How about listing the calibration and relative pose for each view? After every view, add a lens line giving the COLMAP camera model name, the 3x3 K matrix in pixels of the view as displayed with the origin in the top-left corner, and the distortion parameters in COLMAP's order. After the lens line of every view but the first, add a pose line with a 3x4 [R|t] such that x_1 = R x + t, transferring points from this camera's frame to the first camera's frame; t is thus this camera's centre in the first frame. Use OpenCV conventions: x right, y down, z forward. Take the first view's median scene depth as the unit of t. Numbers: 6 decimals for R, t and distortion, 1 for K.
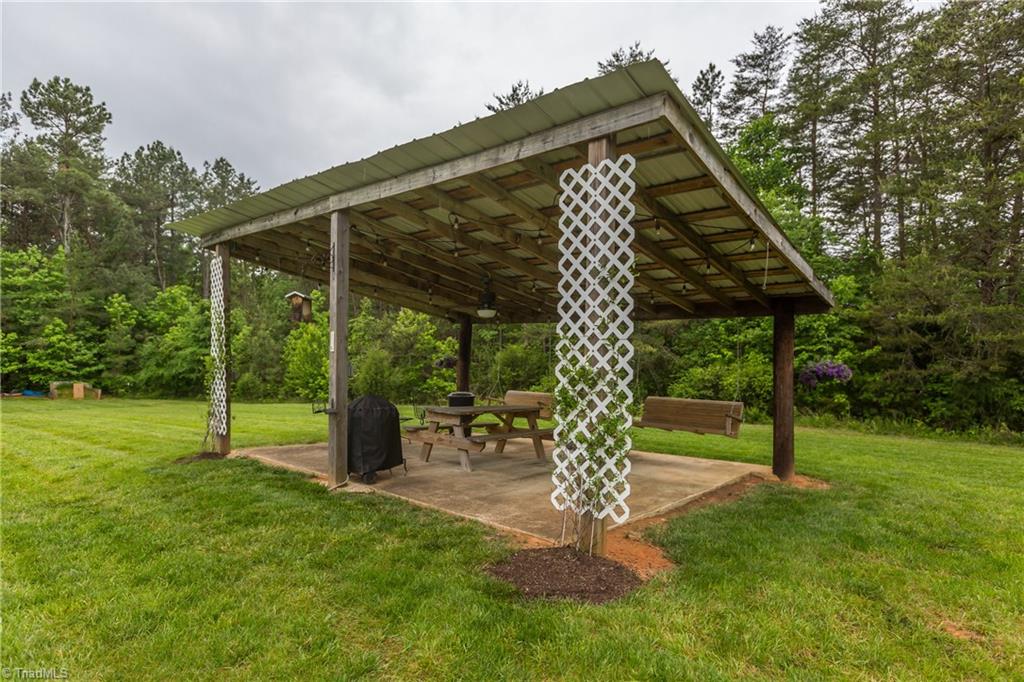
lens RADIAL K [[565.4, 0, 518.2], [0, 565.4, 359.2], [0, 0, 1]] dist [0.004045, -0.002894]
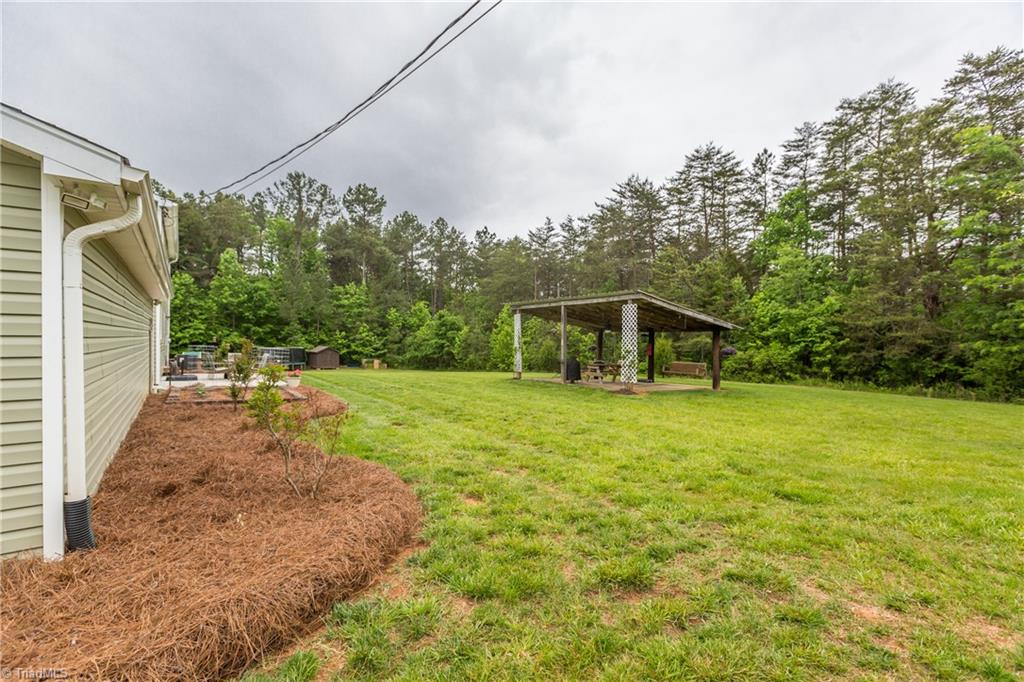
lens RADIAL K [[464.6, 0, 512.1], [0, 464.6, 337.3], [0, 0, 1]] dist [-0.002831, 0.001184]
pose [[0.961696, -0.006268, -0.274048, 0.031299], [0.001399, 0.999838, -0.017958, -0.001972], [0.274116, 0.016887, 0.961548, -0.357702]]
